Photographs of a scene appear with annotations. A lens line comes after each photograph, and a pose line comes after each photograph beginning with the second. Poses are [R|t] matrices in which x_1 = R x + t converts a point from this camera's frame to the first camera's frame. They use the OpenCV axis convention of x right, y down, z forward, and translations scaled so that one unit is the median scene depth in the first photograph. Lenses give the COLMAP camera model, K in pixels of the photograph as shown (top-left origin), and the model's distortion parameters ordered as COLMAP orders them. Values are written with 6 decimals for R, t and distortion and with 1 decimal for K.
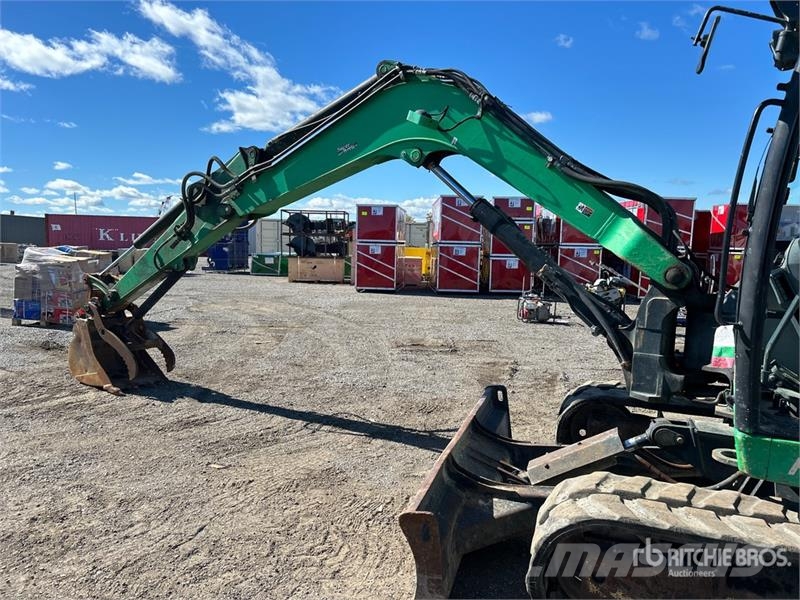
lens RADIAL K [[599.4, 0, 398.9], [0, 599.4, 300.1], [0, 0, 1]] dist [0.061858, -0.069954]
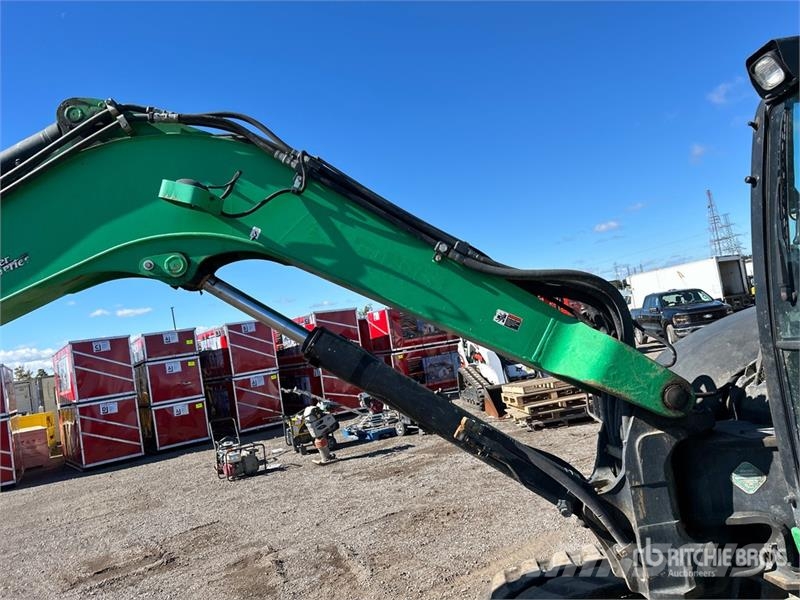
lens RADIAL K [[599.4, 0, 407.3], [0, 599.4, 304.1], [0, 0, 1]] dist [0.061858, -0.069954]
pose [[0.800612, -0.114713, 0.588100, -0.042799], [0.229261, 0.965462, -0.123785, -0.032882], [-0.553588, 0.233932, 0.799259, 0.161608]]
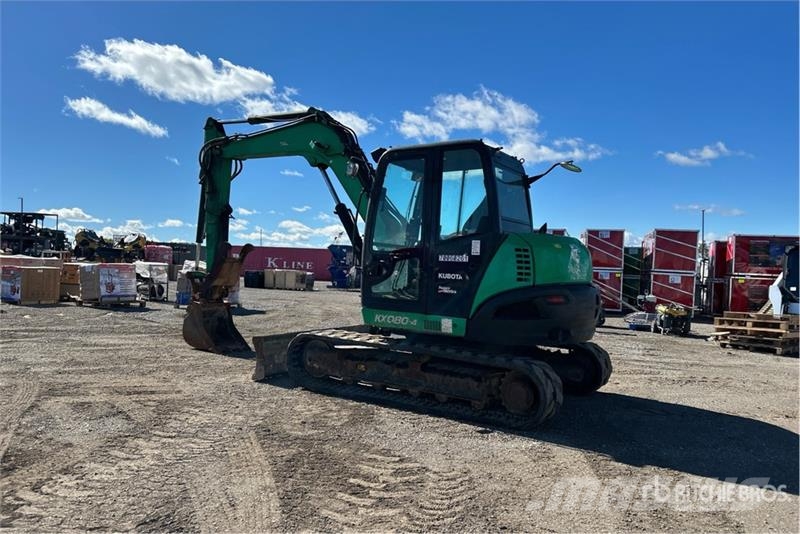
lens RADIAL K [[600.2, 0, 405.3], [0, 600.2, 265.1], [0, 0, 1]] dist [0.075790, -0.093528]
pose [[0.967191, 0.013423, -0.253694, 0.278294], [-0.042434, 0.993111, -0.109228, 0.060209], [0.250480, 0.116410, 0.961098, -0.308404]]
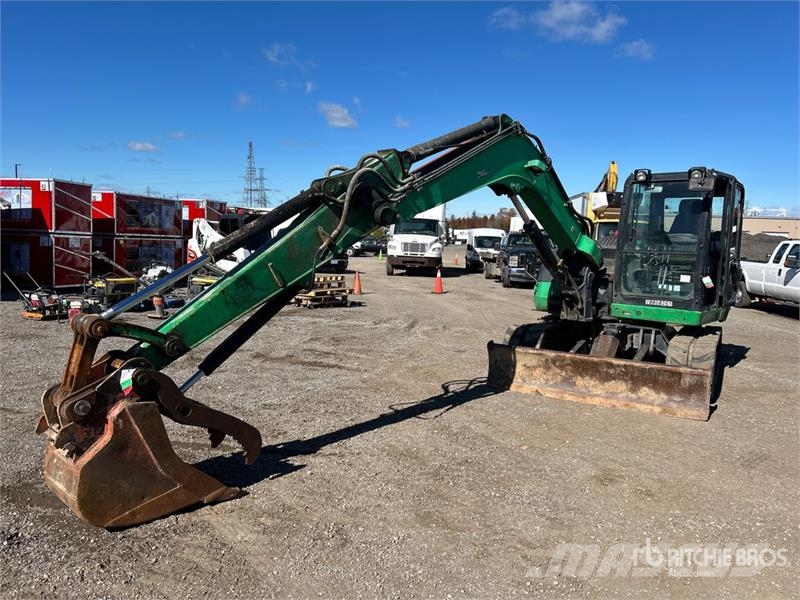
lens RADIAL K [[599.4, 0, 407.5], [0, 599.4, 299.8], [0, 0, 1]] dist [0.061858, -0.069954]
pose [[0.190836, -0.112033, 0.975208, -0.494704], [0.071201, 0.992429, 0.100078, -0.047061], [-0.979036, 0.050337, 0.197368, 0.336285]]
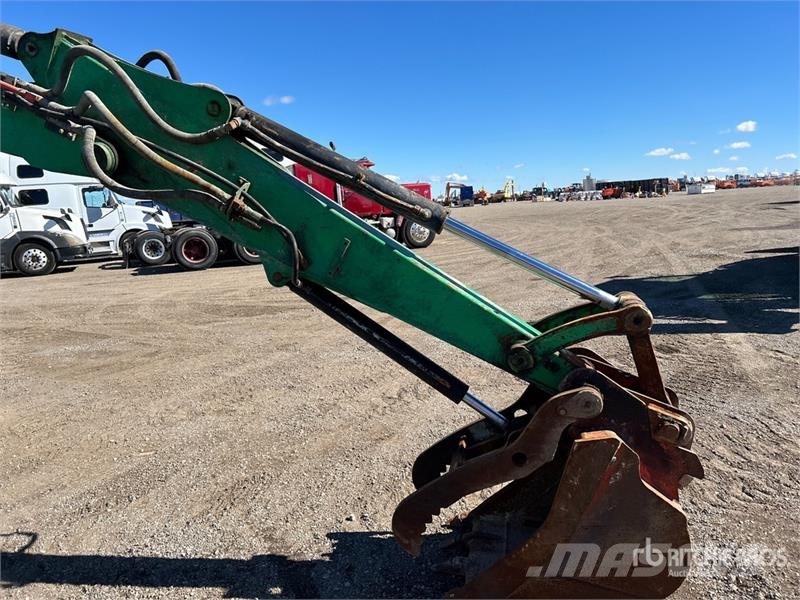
lens RADIAL K [[599.4, 0, 410.7], [0, 599.4, 297.0], [0, 0, 1]] dist [0.061858, -0.069954]
pose [[-0.932654, 0.096810, -0.347540, -0.131313], [0.002897, 0.965302, 0.261118, -0.072565], [0.360760, 0.242526, -0.900574, 0.671478]]
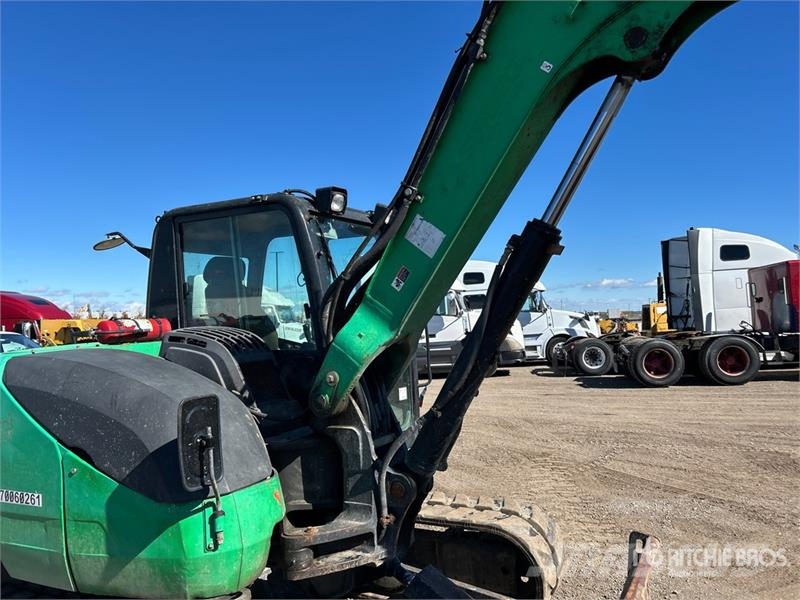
lens RADIAL K [[599.4, 0, 403.6], [0, 599.4, 302.4], [0, 0, 1]] dist [0.061858, -0.069954]
pose [[-0.975655, 0.035609, 0.216399, 0.049371], [0.055345, 0.994771, 0.085833, -0.065231], [-0.212211, 0.095720, -0.972525, 0.483246]]
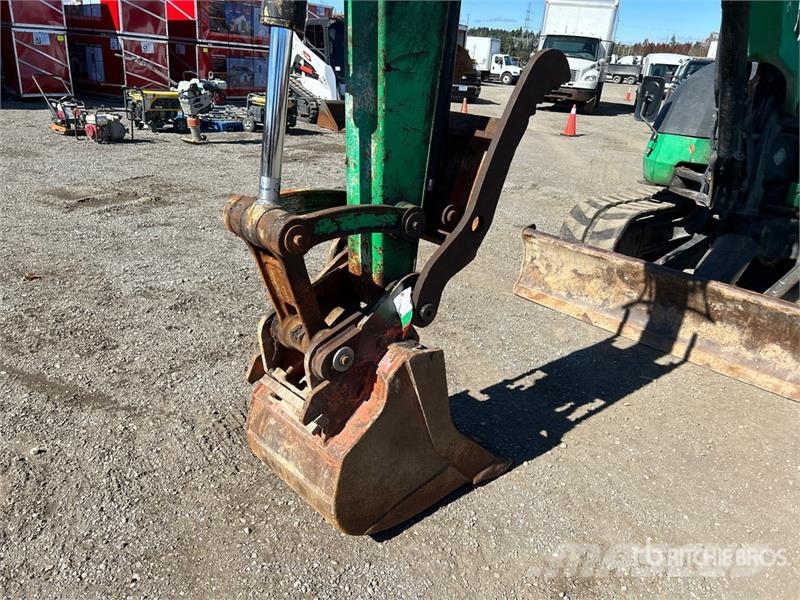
lens RADIAL K [[599.4, 0, 399.0], [0, 599.4, 302.0], [0, 0, 1]] dist [0.061858, -0.069954]
pose [[0.461228, -0.324070, 0.825982, -0.277985], [0.027510, 0.935689, 0.351751, -0.030868], [-0.886855, -0.139515, 0.440482, 0.279227]]
